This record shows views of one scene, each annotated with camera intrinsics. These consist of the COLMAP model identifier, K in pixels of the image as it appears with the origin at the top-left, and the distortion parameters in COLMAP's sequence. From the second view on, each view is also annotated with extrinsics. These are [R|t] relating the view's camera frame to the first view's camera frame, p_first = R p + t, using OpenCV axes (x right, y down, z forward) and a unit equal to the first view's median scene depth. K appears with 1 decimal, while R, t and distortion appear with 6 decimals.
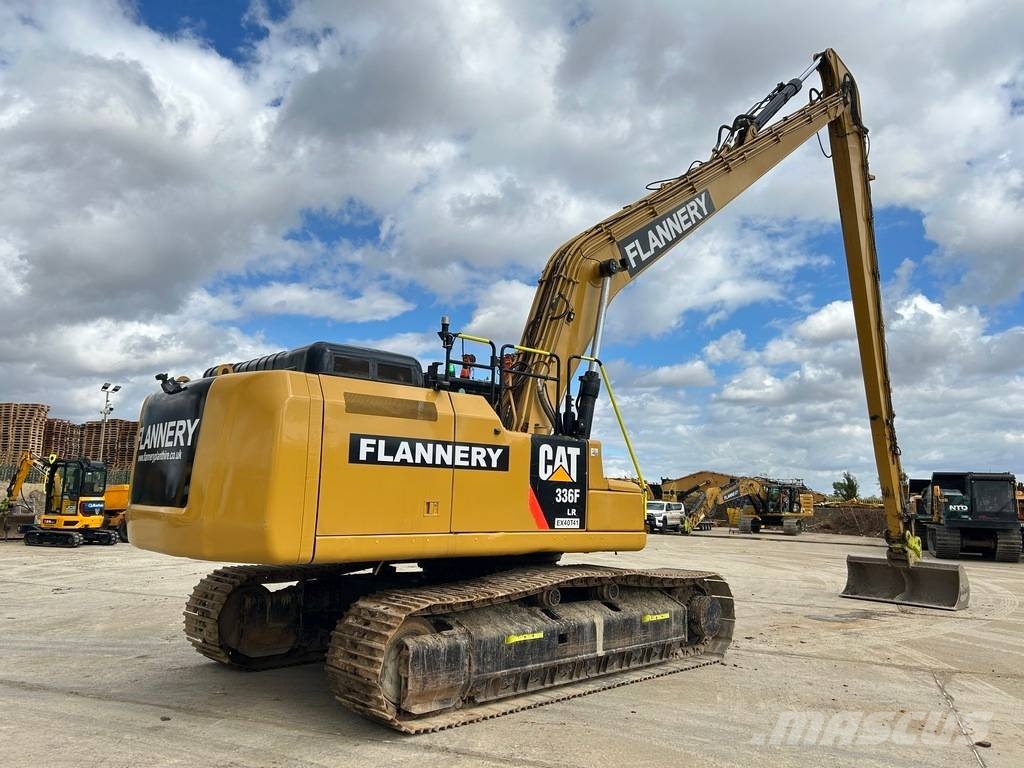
lens RADIAL K [[763.5, 0, 512.7], [0, 763.5, 383.1], [0, 0, 1]] dist [0.059448, -0.058960]
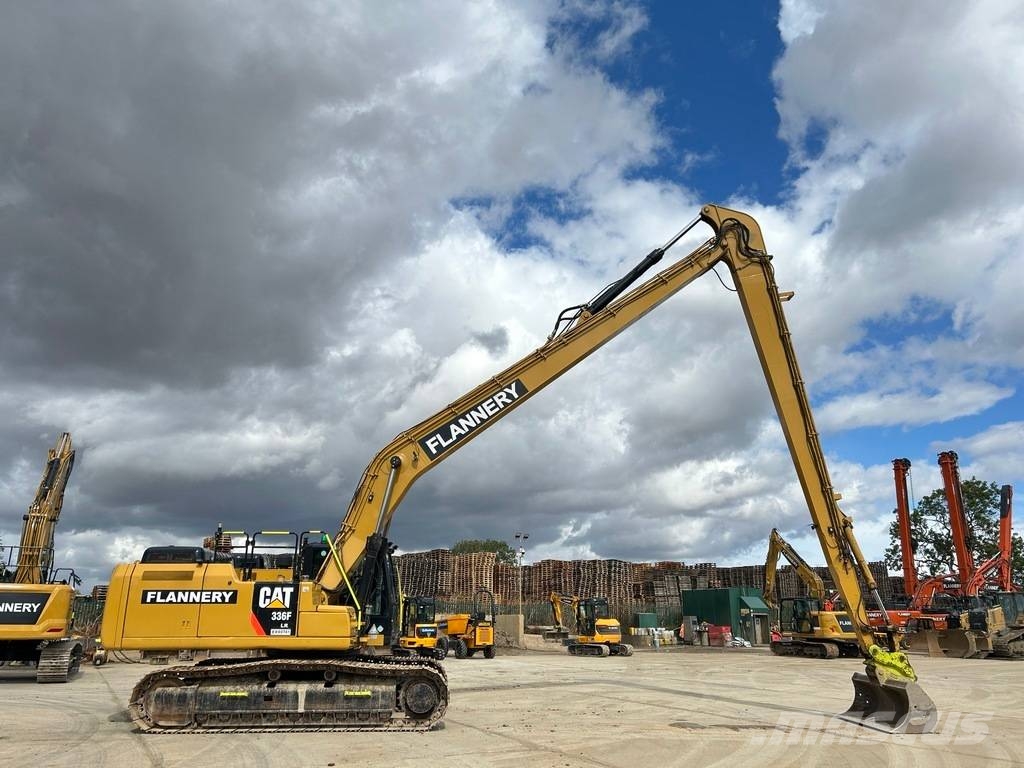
lens RADIAL K [[763.5, 0, 508.9], [0, 763.5, 415.7], [0, 0, 1]] dist [0.059448, -0.058960]
pose [[0.768990, -0.184605, -0.612026, 1.629218], [0.109619, 0.981294, -0.158256, 0.032836], [0.629792, 0.054607, 0.774842, -0.063432]]
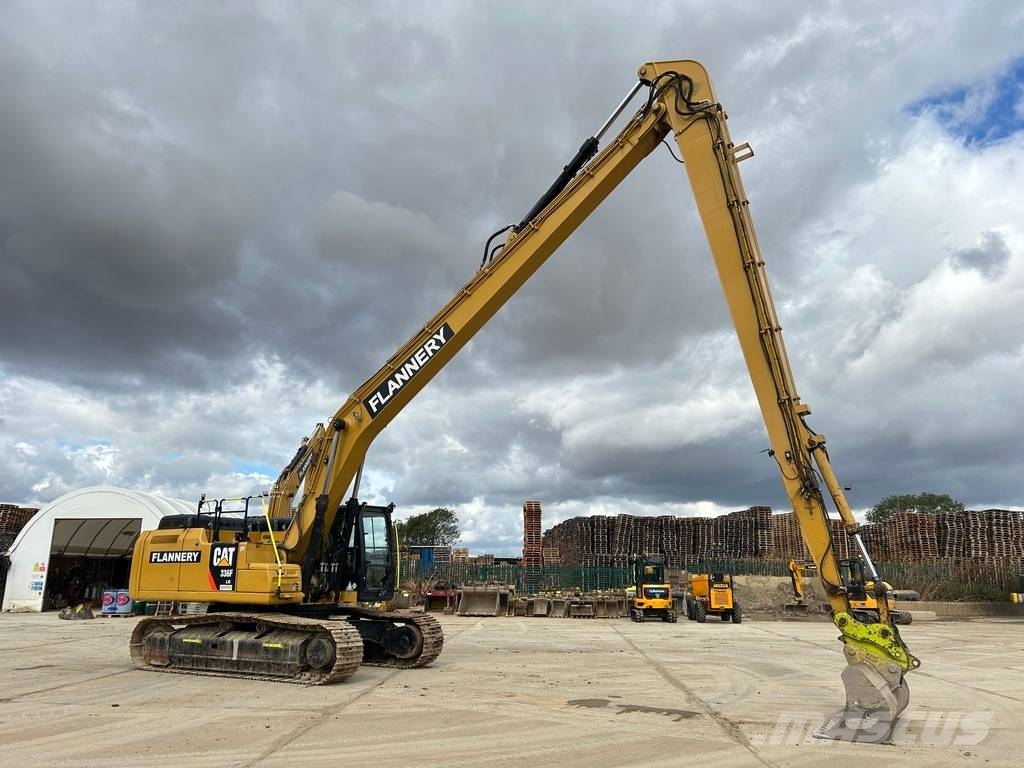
lens RADIAL K [[759.1, 0, 503.2], [0, 759.1, 402.6], [0, 0, 1]] dist [0.039298, -0.013744]
pose [[0.310820, -0.235214, -0.920905, 2.174076], [0.140974, 0.969587, -0.200068, 0.213424], [0.939956, -0.067639, 0.334526, 1.035297]]
